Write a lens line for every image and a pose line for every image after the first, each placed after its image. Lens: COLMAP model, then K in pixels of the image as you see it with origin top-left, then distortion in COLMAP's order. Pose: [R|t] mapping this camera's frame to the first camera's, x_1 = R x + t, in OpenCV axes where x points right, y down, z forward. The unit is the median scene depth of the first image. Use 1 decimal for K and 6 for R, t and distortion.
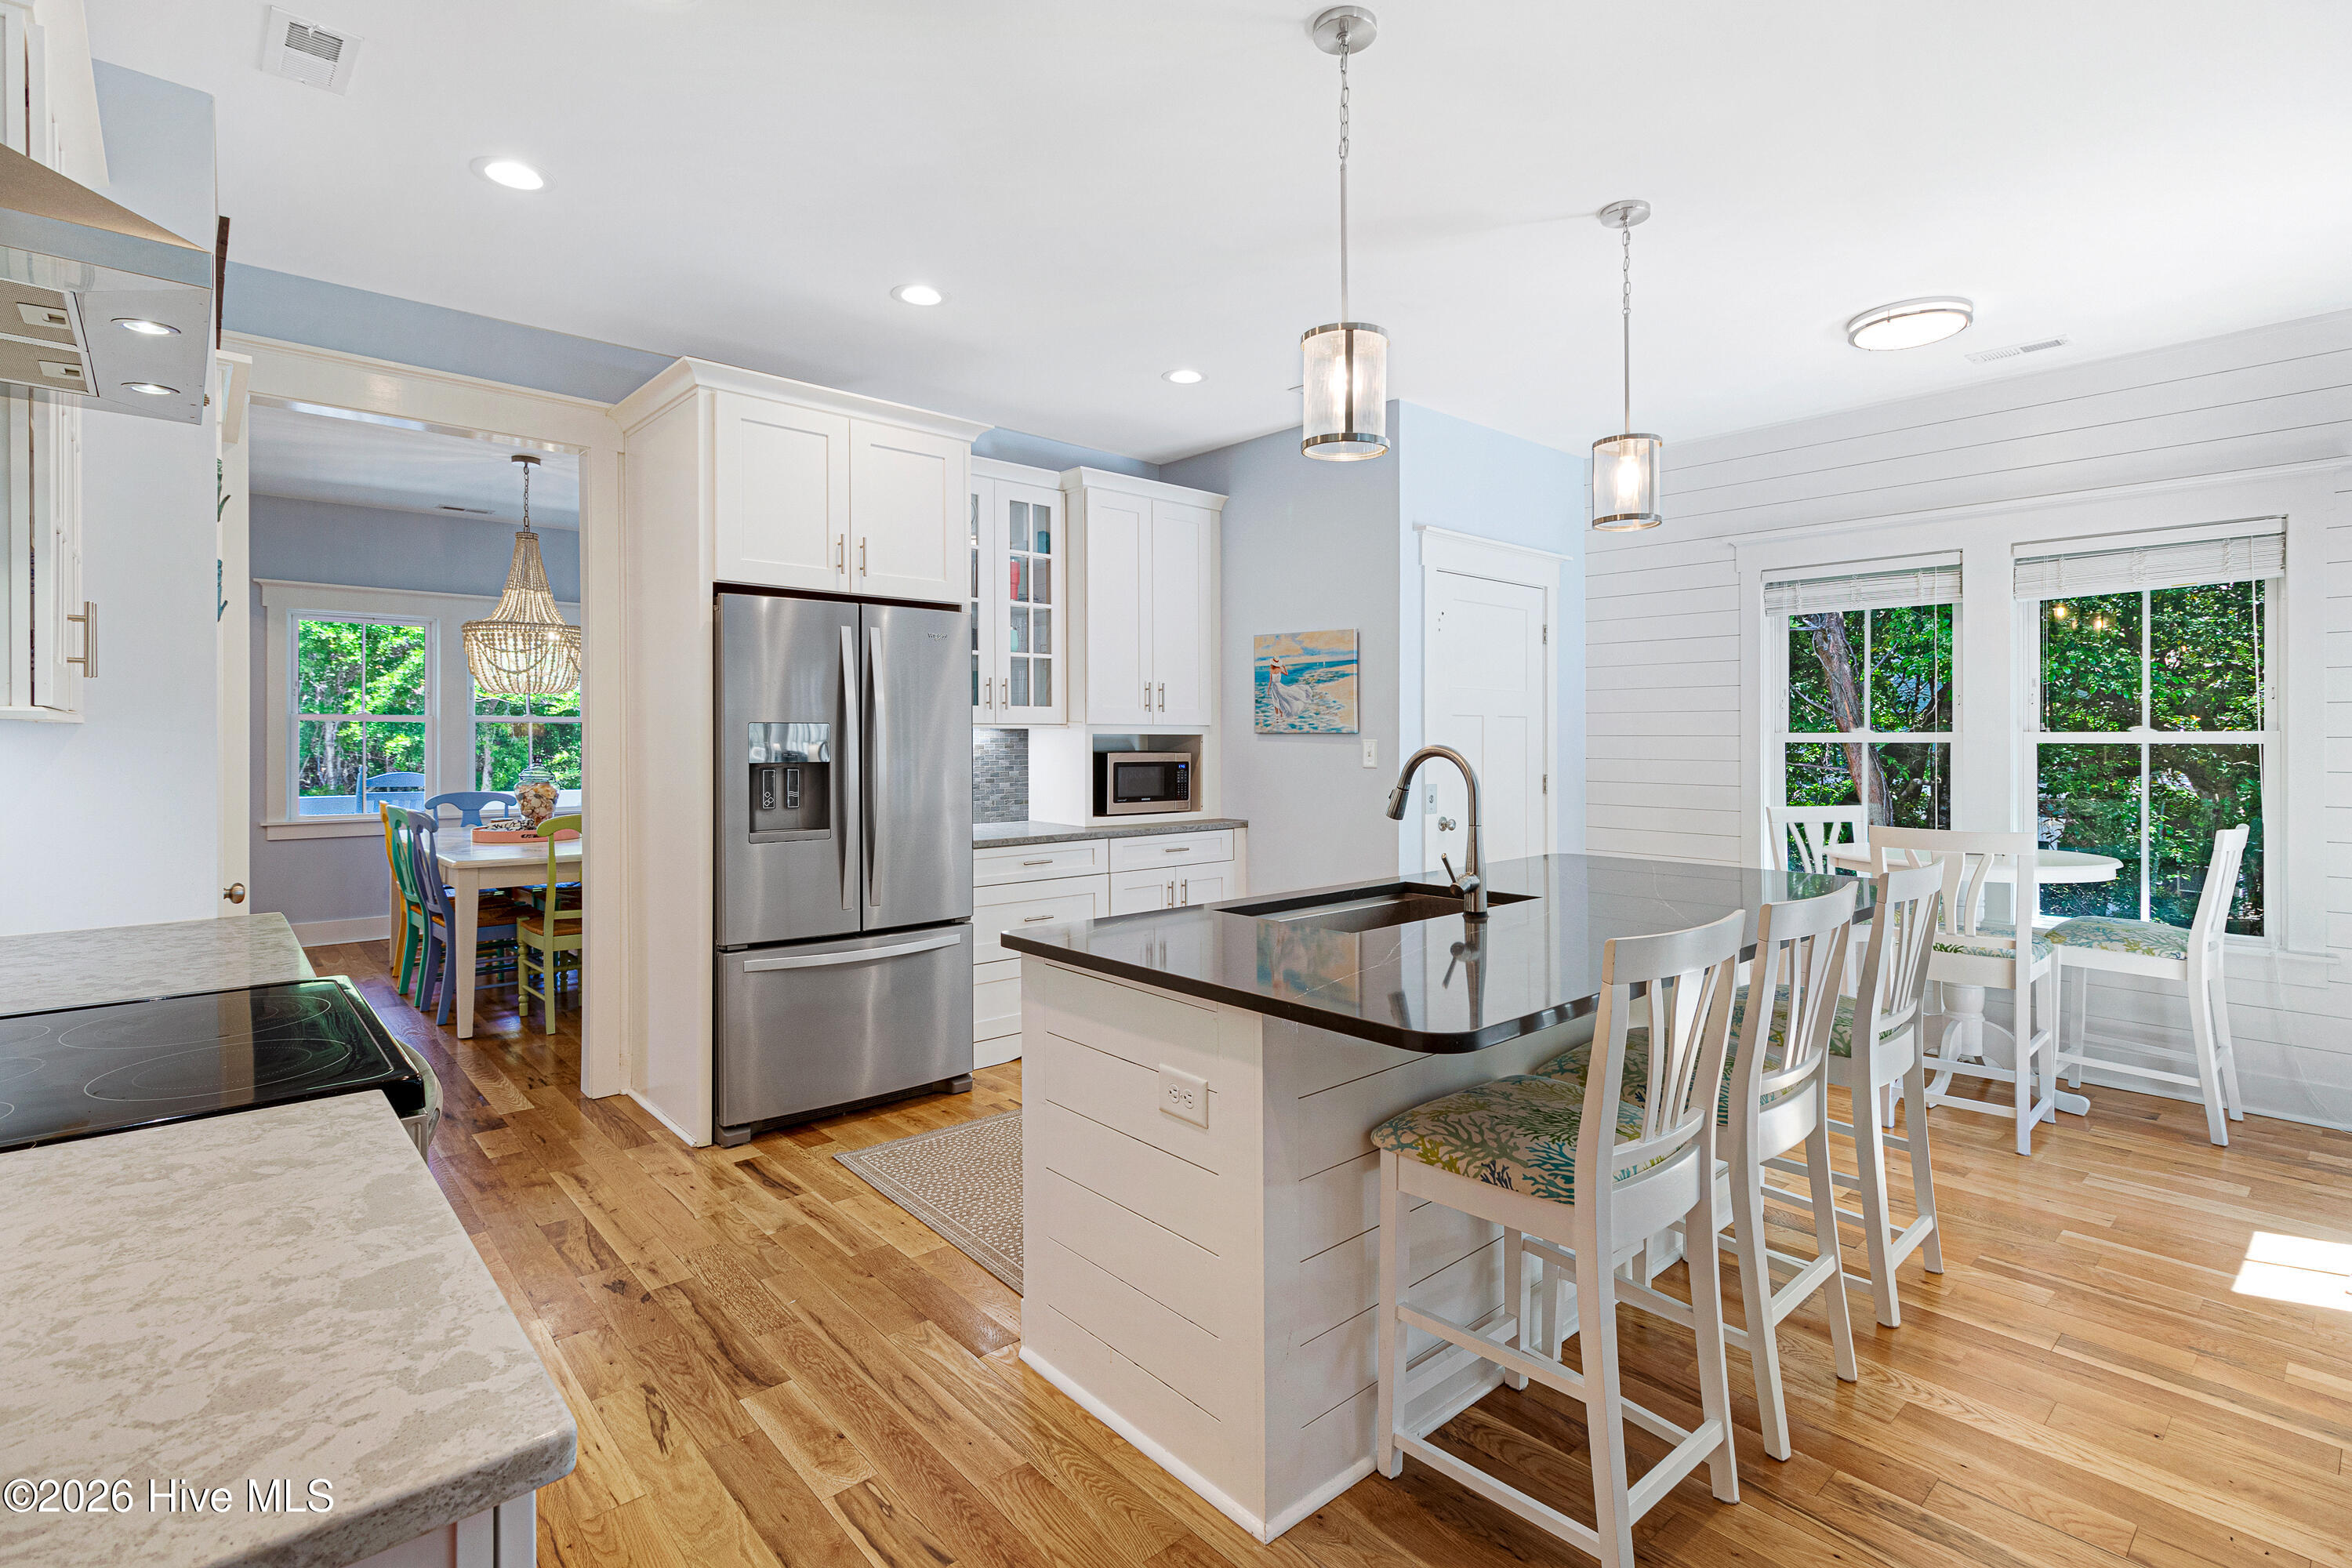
lens RADIAL K [[1101.6, 0, 1180.8], [0, 1101.6, 742.6], [0, 0, 1]] dist [0.000258, 0.000061]
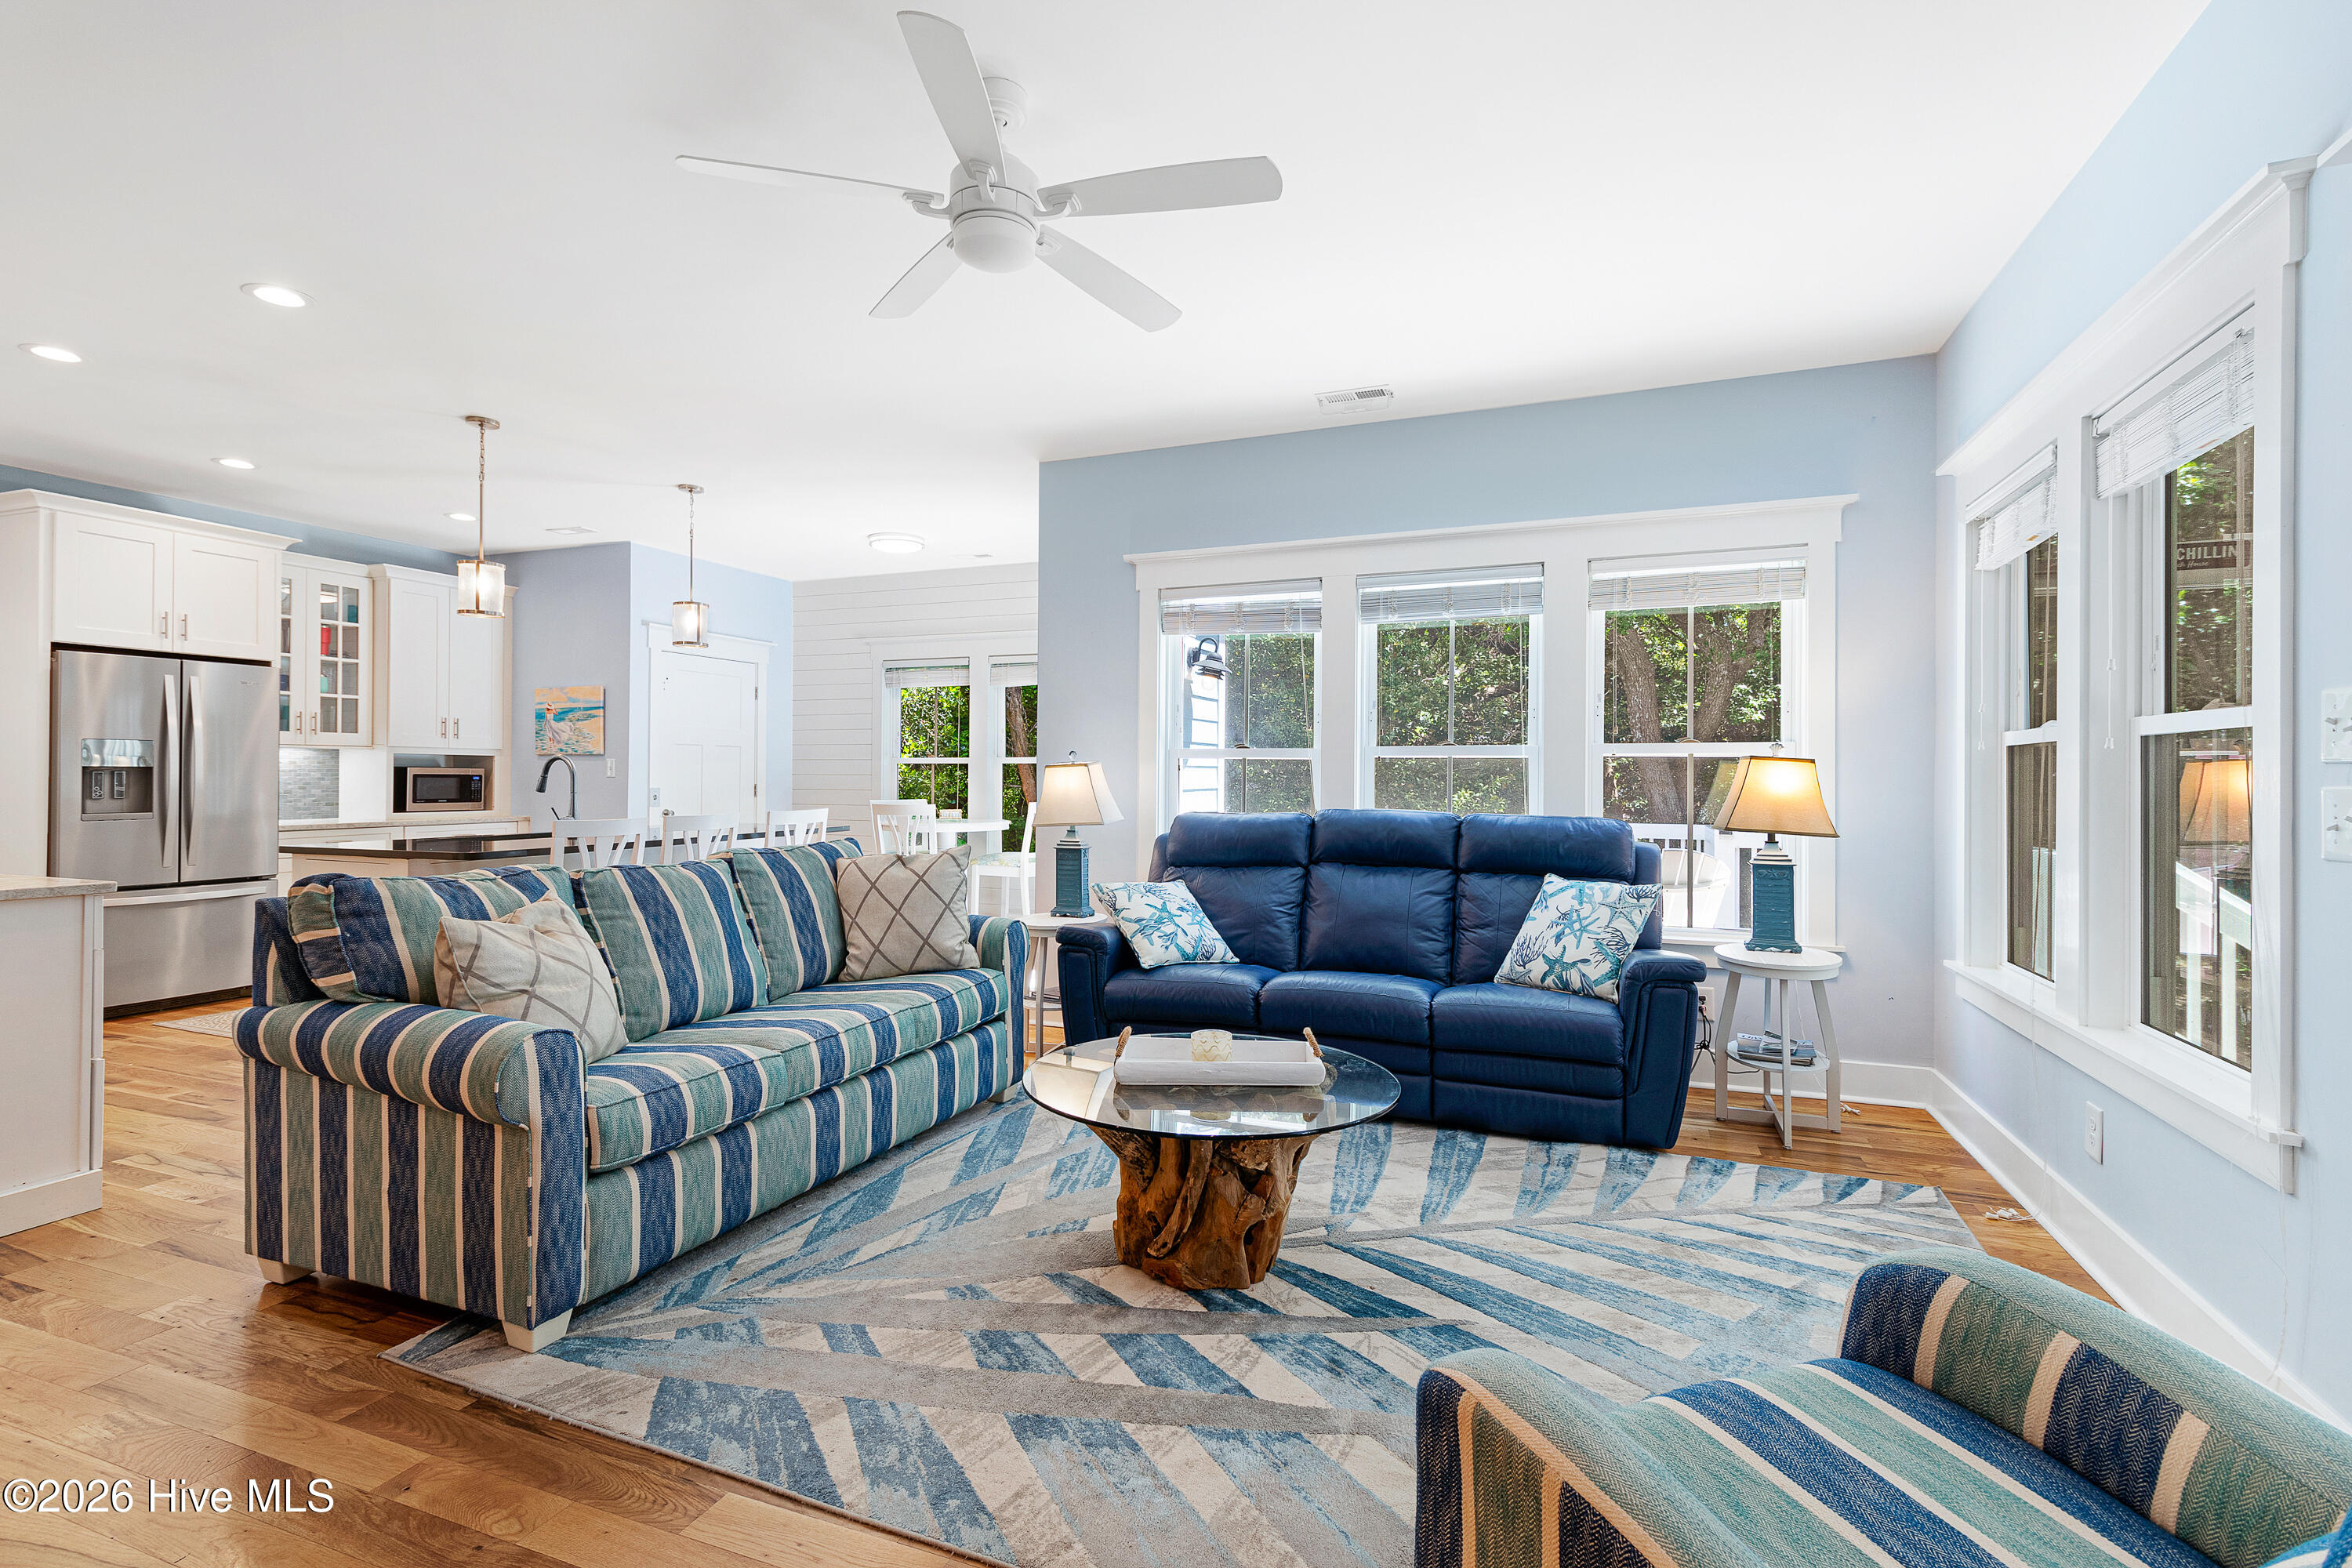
lens RADIAL K [[1091.7, 0, 1167.4], [0, 1091.7, 761.1], [0, 0, 1]] dist [0.003947, 0.000497]
pose [[0.893985, 0.008422, 0.448018, 0.184728], [-0.000277, 0.999834, -0.018244, 0.028420], [-0.448097, 0.016186, 0.893838, -0.714576]]
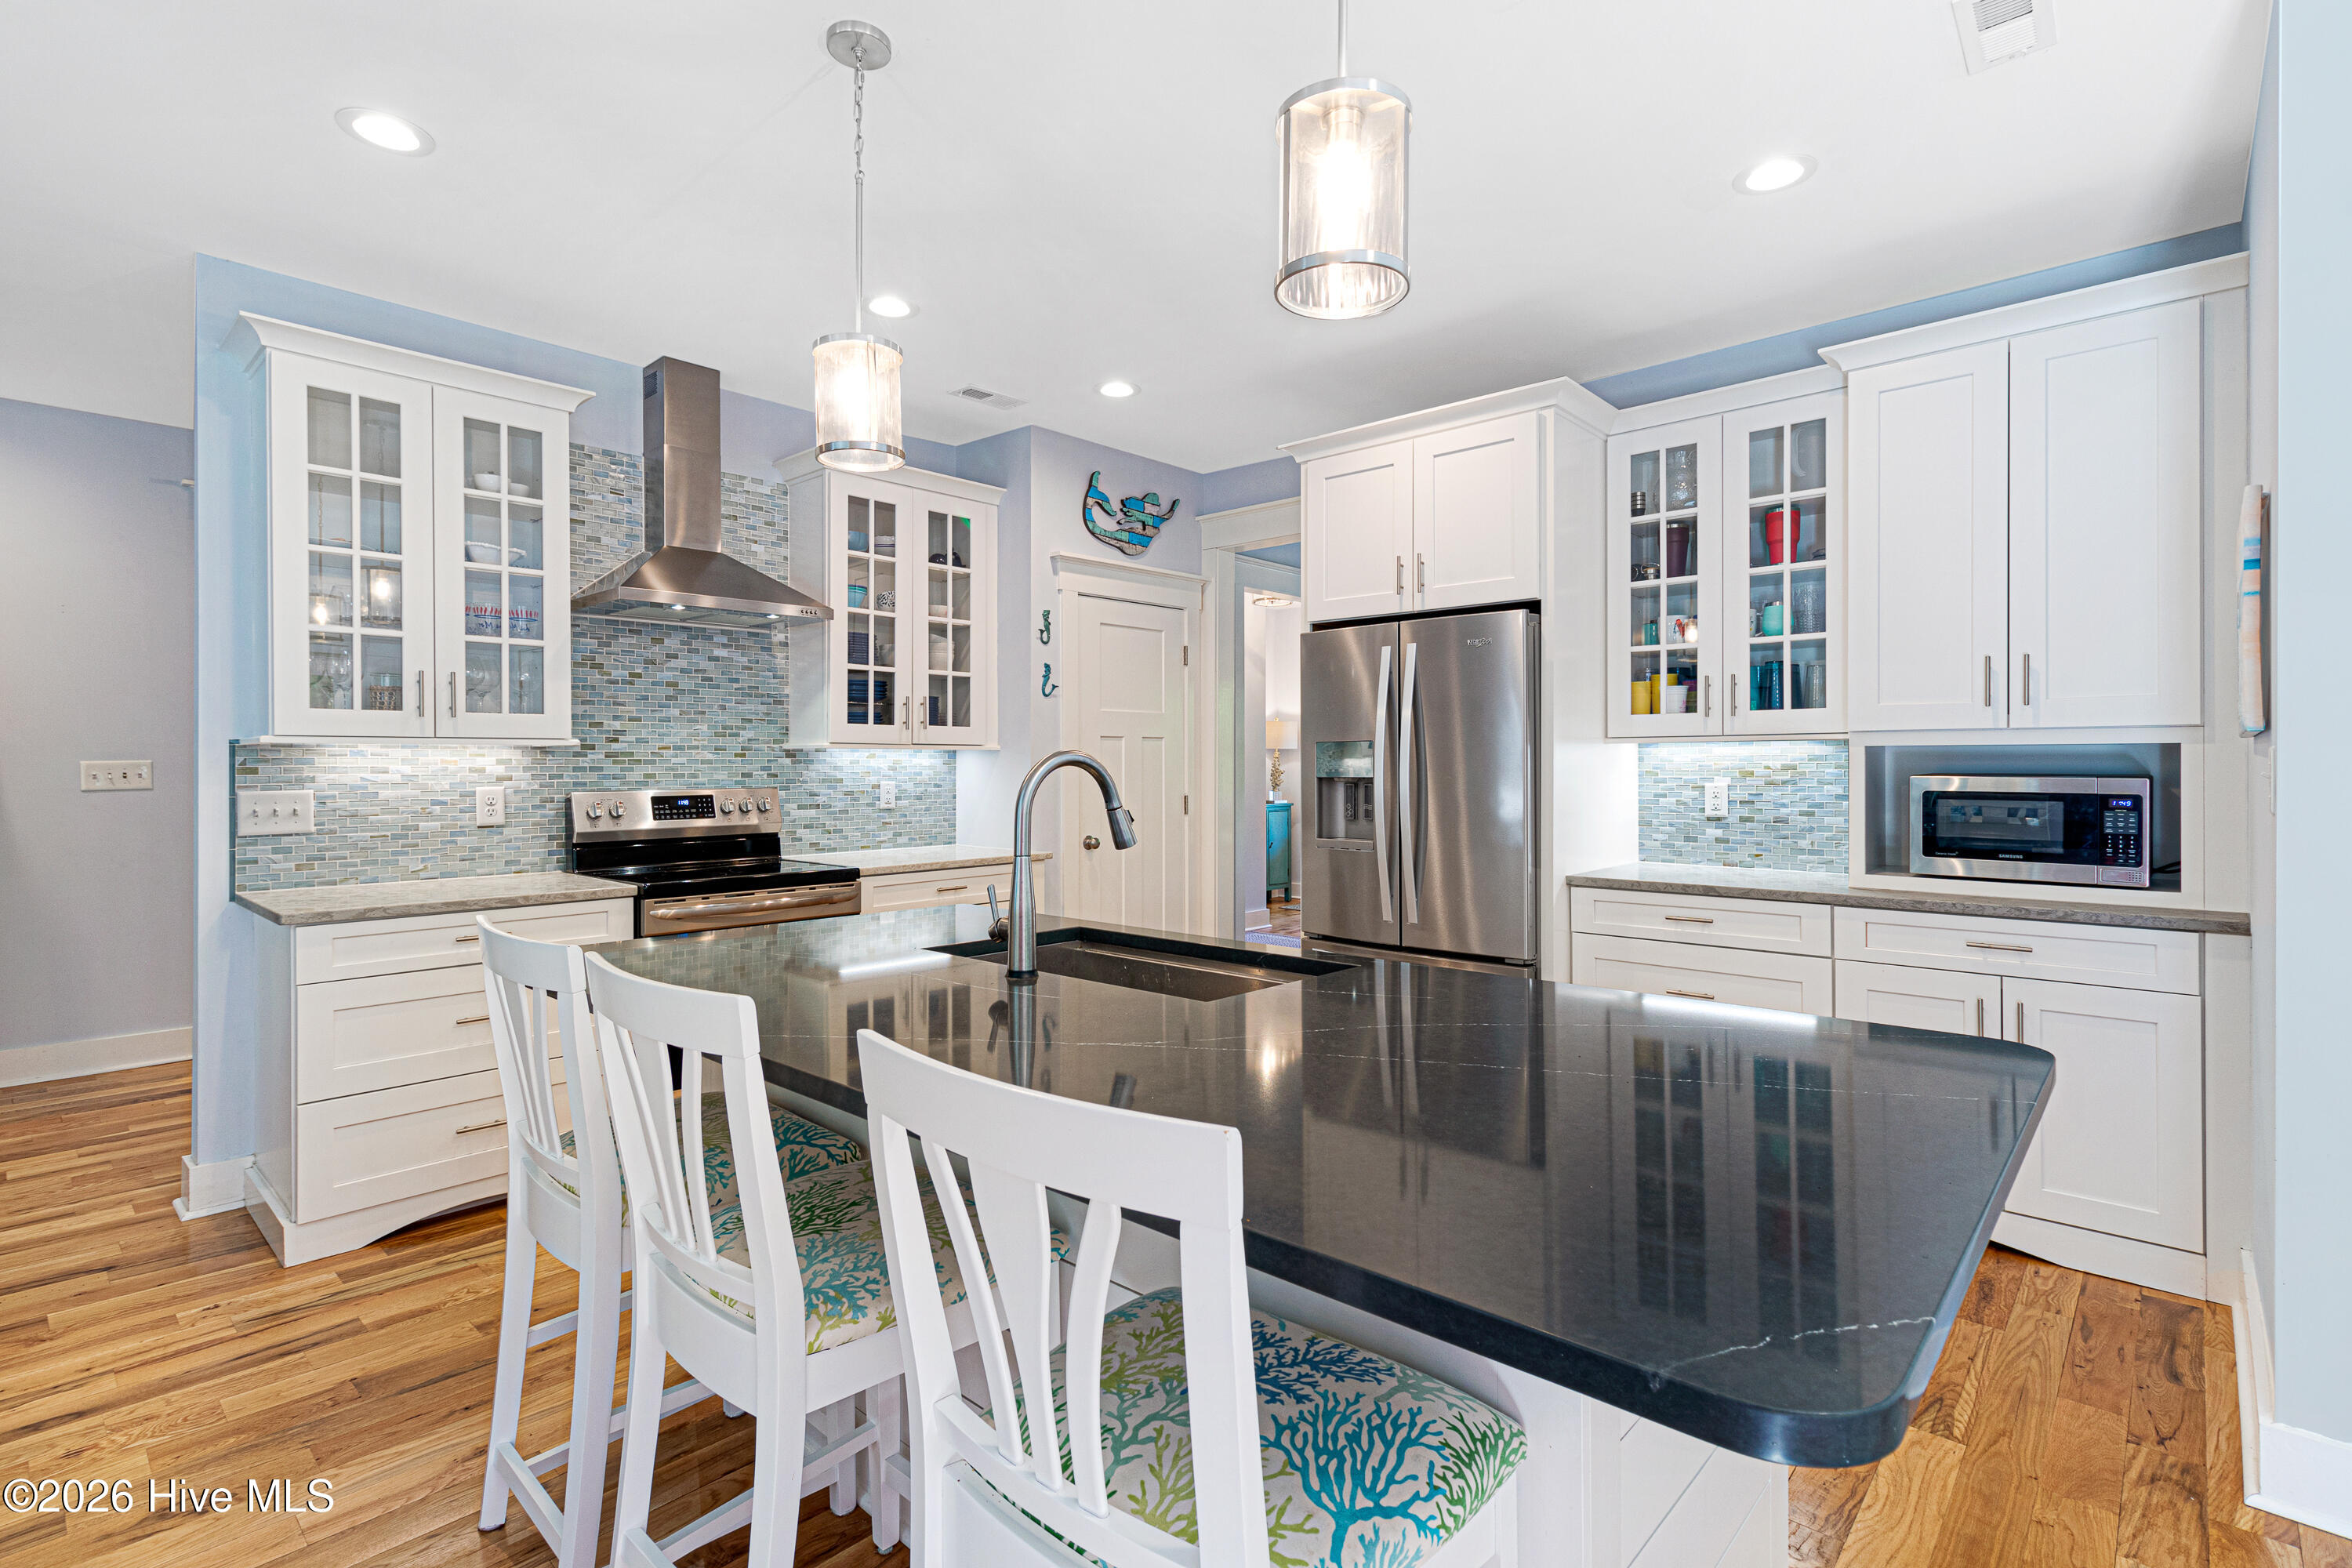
lens RADIAL K [[1099.8, 0, 1175.8], [0, 1099.8, 771.1], [0, 0, 1]] dist [0.007636, 0.000870]
pose [[0.103172, 0.002490, -0.994660, 0.553549], [-0.004723, 0.999987, 0.002013, 0.007979], [0.994652, 0.004490, 0.103183, 0.550498]]
